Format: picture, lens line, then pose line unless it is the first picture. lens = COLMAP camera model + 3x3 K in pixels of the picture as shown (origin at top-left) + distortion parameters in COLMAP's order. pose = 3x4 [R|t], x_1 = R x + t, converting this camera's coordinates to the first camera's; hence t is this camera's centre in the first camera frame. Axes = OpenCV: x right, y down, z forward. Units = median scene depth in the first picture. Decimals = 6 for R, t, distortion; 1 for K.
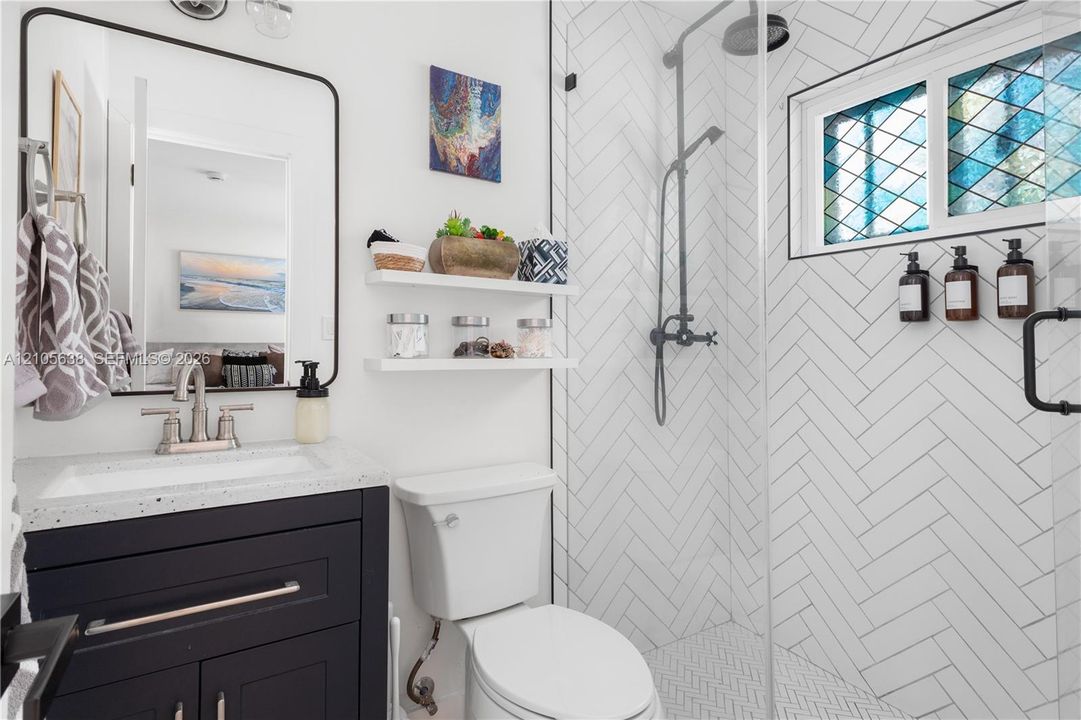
lens RADIAL K [[578.6, 0, 541.0], [0, 578.6, 356.8], [0, 0, 1]] dist [0.023362, 0.000888]
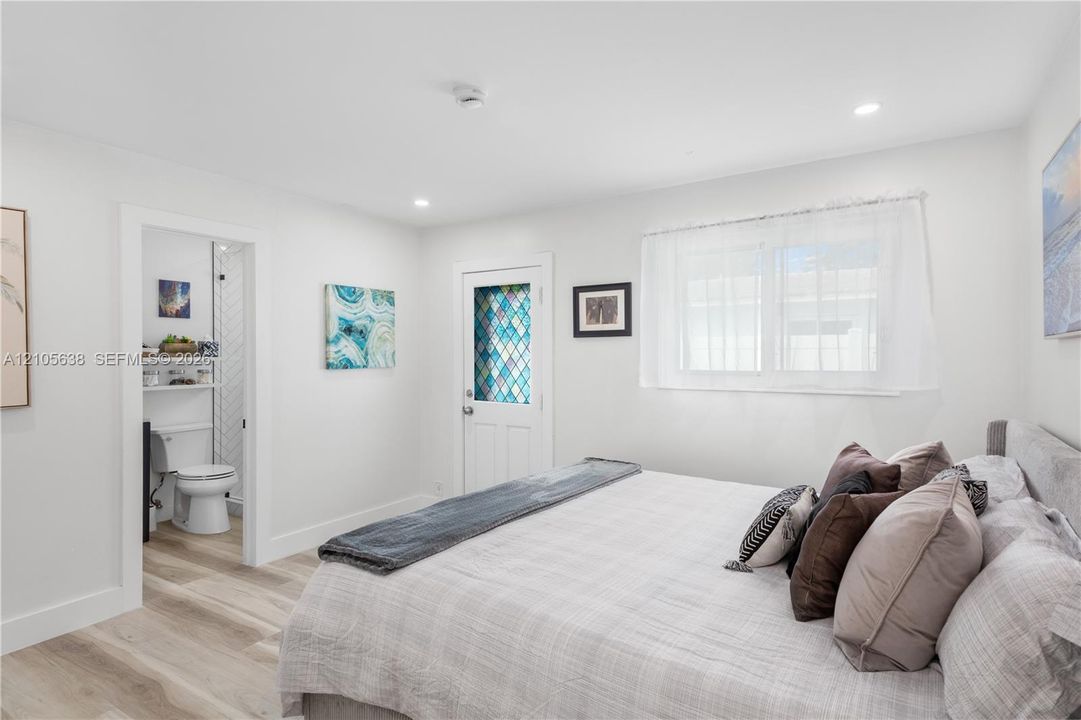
lens RADIAL K [[578.6, 0, 539.4], [0, 578.6, 358.8], [0, 0, 1]] dist [0.023362, 0.000888]
pose [[0.907395, 0.000251, 0.420279, 0.273094], [-0.002175, 0.999989, 0.004098, -0.134763], [-0.420273, -0.004633, 0.907386, -2.214853]]
